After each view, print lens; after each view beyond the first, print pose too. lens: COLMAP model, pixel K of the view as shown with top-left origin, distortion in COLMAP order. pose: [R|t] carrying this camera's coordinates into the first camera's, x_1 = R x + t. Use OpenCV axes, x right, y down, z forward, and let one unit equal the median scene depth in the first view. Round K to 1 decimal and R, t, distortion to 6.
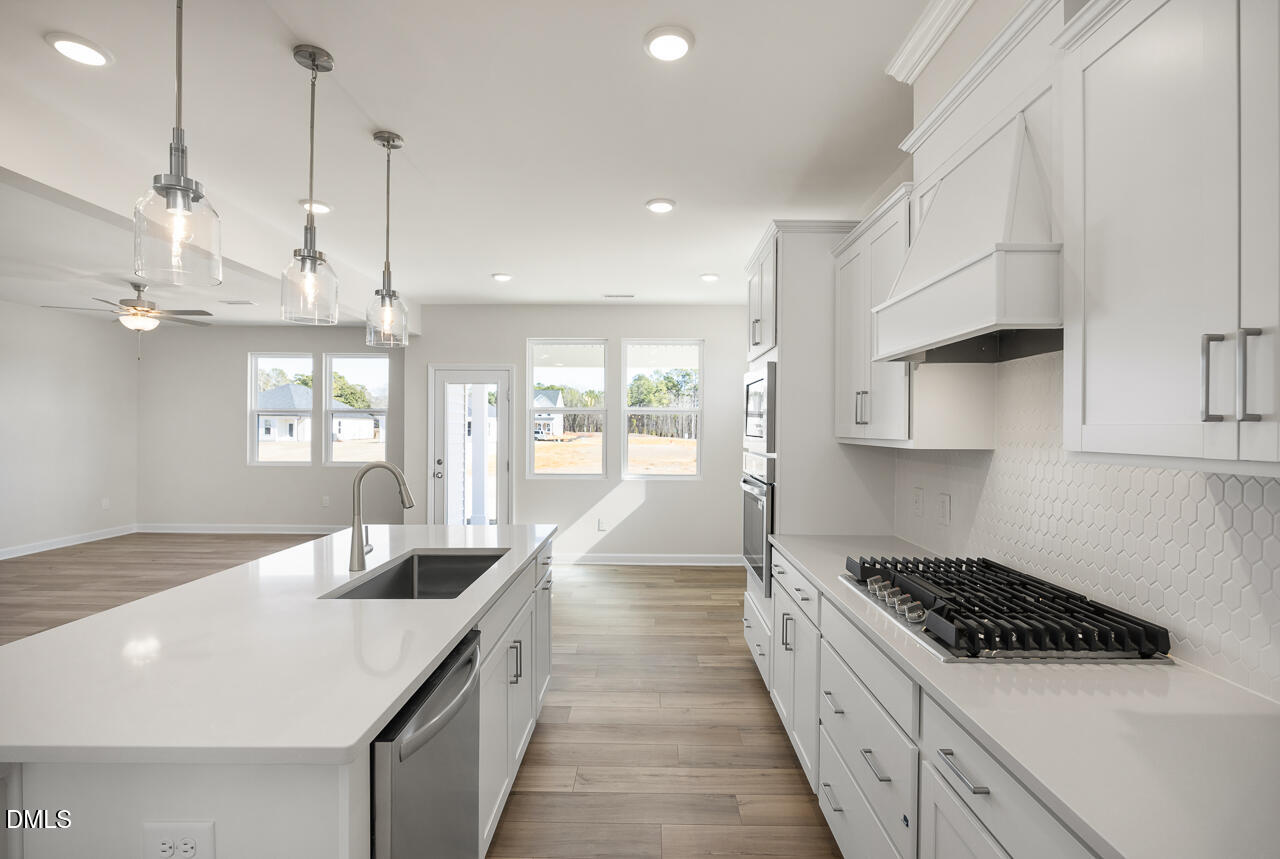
lens RADIAL K [[588.4, 0, 628.5], [0, 588.4, 431.0], [0, 0, 1]] dist [-0.008677, -0.000650]
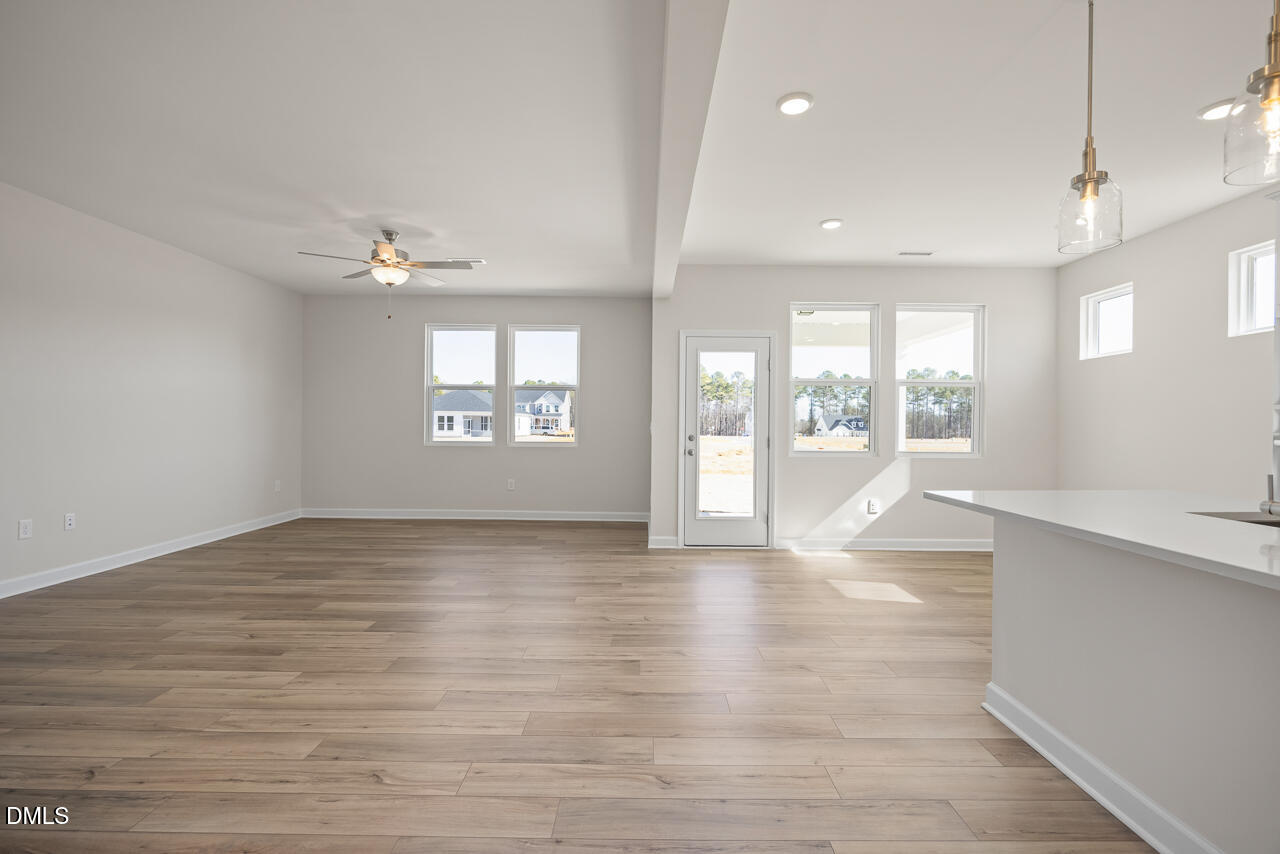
lens RADIAL K [[588.4, 0, 643.7], [0, 588.4, 425.7], [0, 0, 1]] dist [-0.008677, -0.000650]
pose [[0.999829, 0.004273, 0.017995, -0.475082], [-0.004213, 0.999985, -0.003369, 0.043142], [-0.018009, 0.003293, 0.999832, 0.108536]]
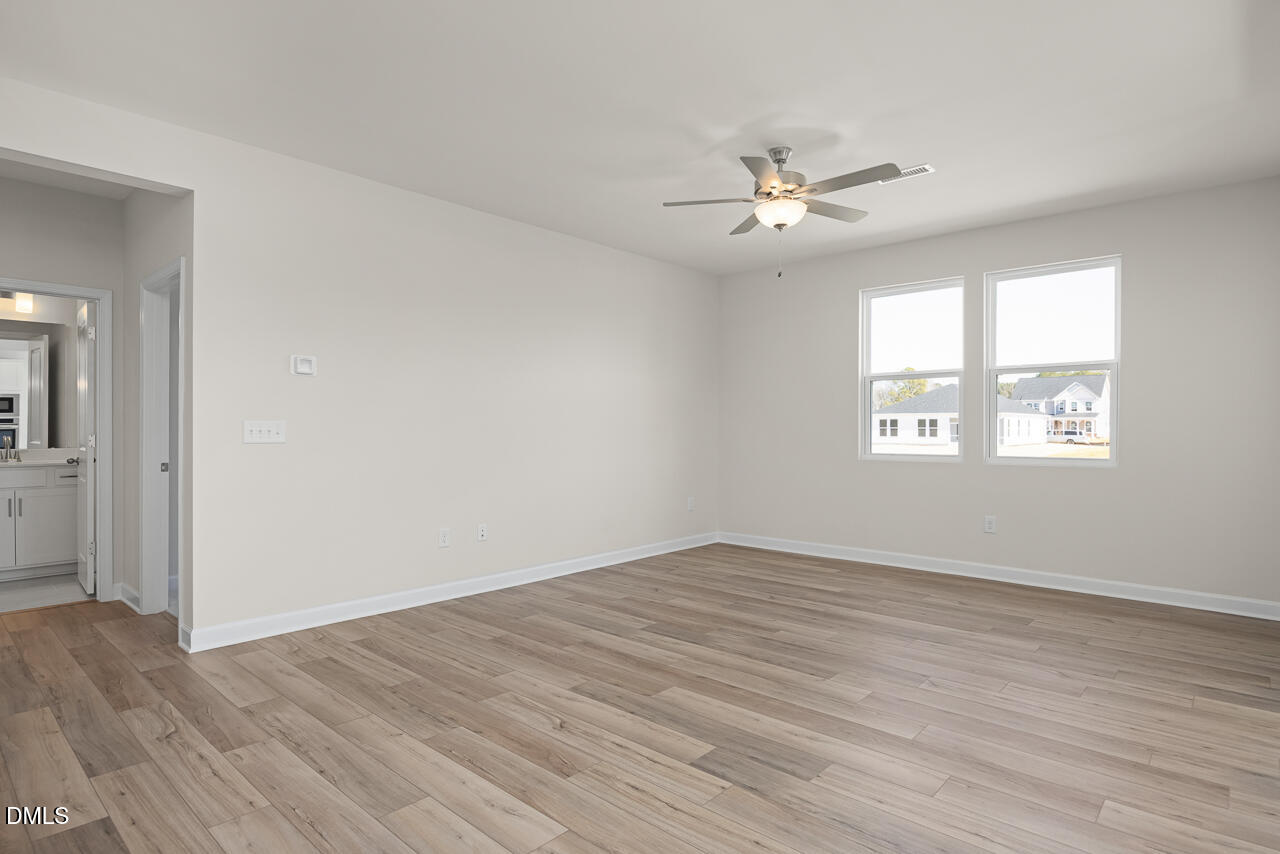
lens RADIAL K [[679.7, 0, 637.7], [0, 679.7, 436.0], [0, 0, 1]] dist [-0.006531, -0.000346]
pose [[0.754331, 0.001812, -0.656491, -0.492329], [0.001665, 0.999988, 0.004673, 0.041651], [0.656492, -0.004618, 0.754319, 0.375664]]
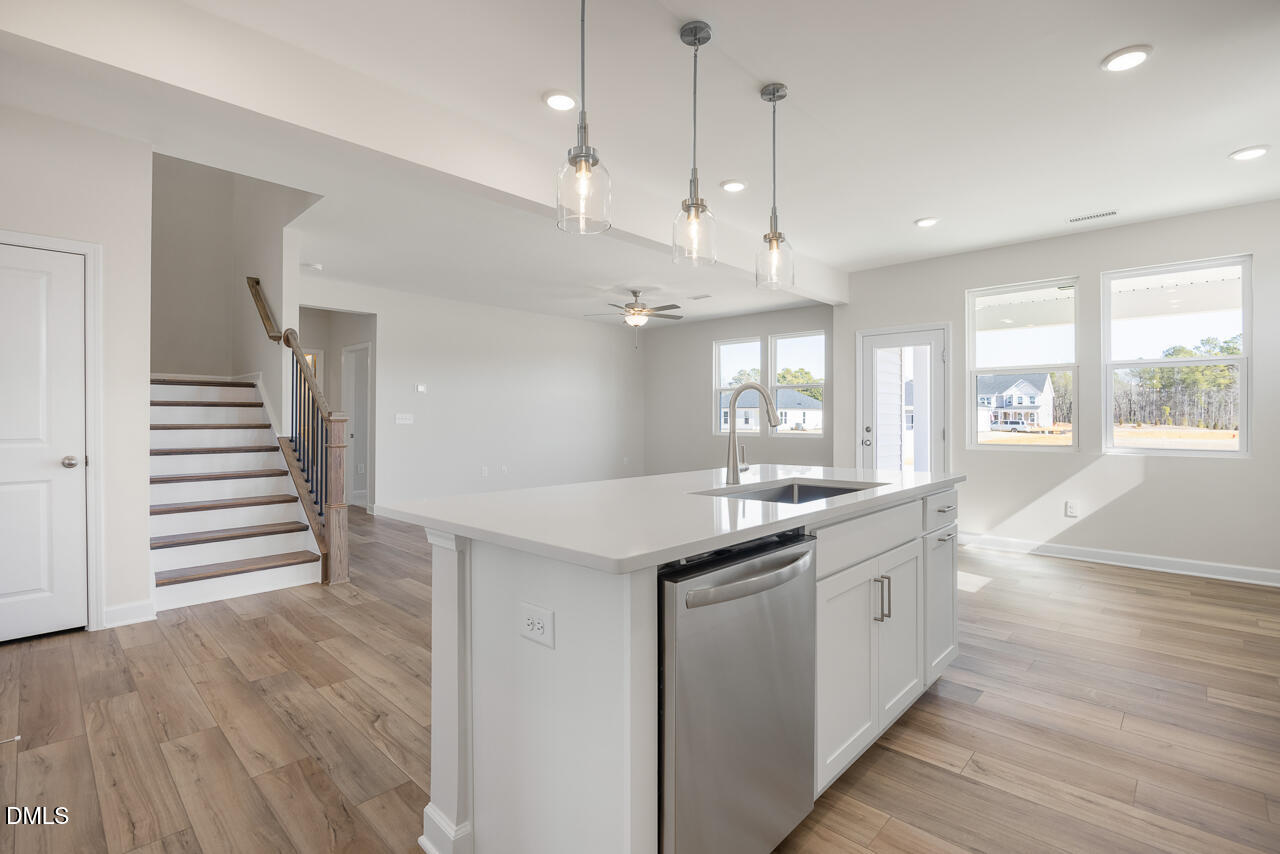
lens RADIAL K [[576.9, 0, 639.9], [0, 576.9, 415.9], [0, 0, 1]] dist [-0.015730, 0.001942]
pose [[0.740973, -0.006901, -0.671499, 0.048570], [-0.000272, 0.999944, -0.010577, 0.046780], [0.671534, 0.008020, 0.740930, 0.035680]]
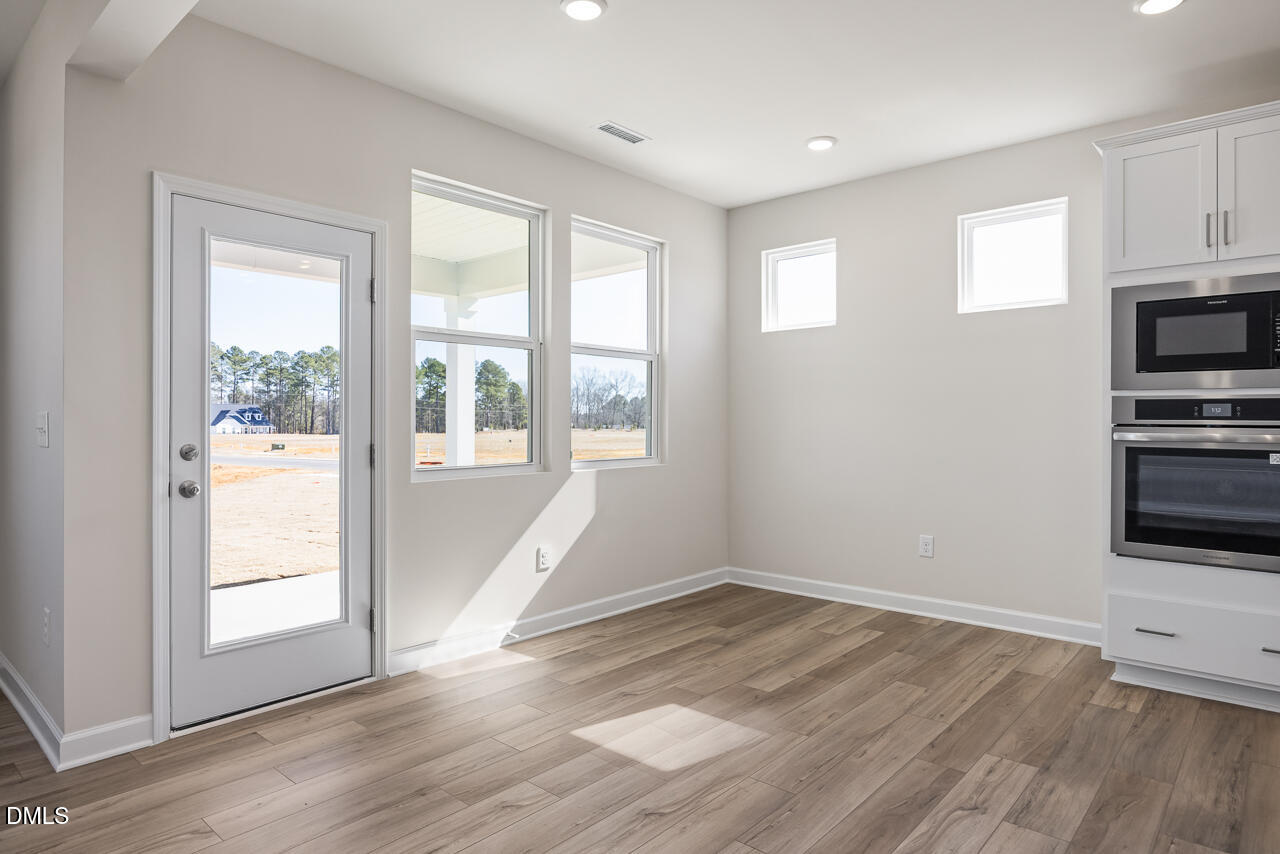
lens RADIAL K [[737.6, 0, 644.0], [0, 737.6, 421.5], [0, 0, 1]] dist [-0.013884, 0.002542]
pose [[0.636923, -0.005557, 0.770907, -0.564962], [0.006024, 0.999979, 0.002232, 0.039934], [-0.770904, 0.003222, 0.636944, 0.579095]]
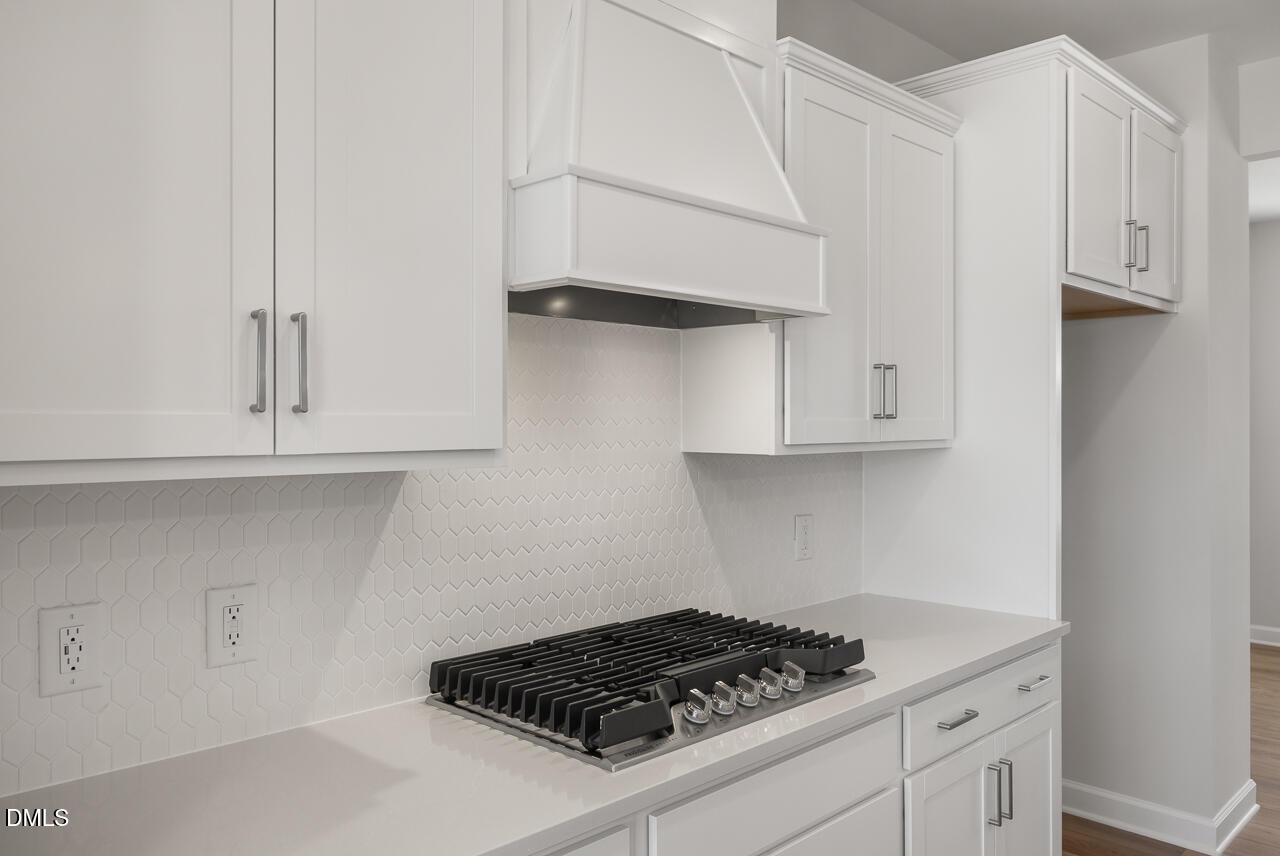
lens RADIAL K [[947.7, 0, 636.2], [0, 947.7, 419.1], [0, 0, 1]] dist [0.034450, 0.002016]
pose [[-0.726782, 0.009943, 0.686797, -0.046960], [0.007526, 0.999950, -0.006513, -0.001475], [-0.686827, 0.000436, -0.726821, 0.555983]]
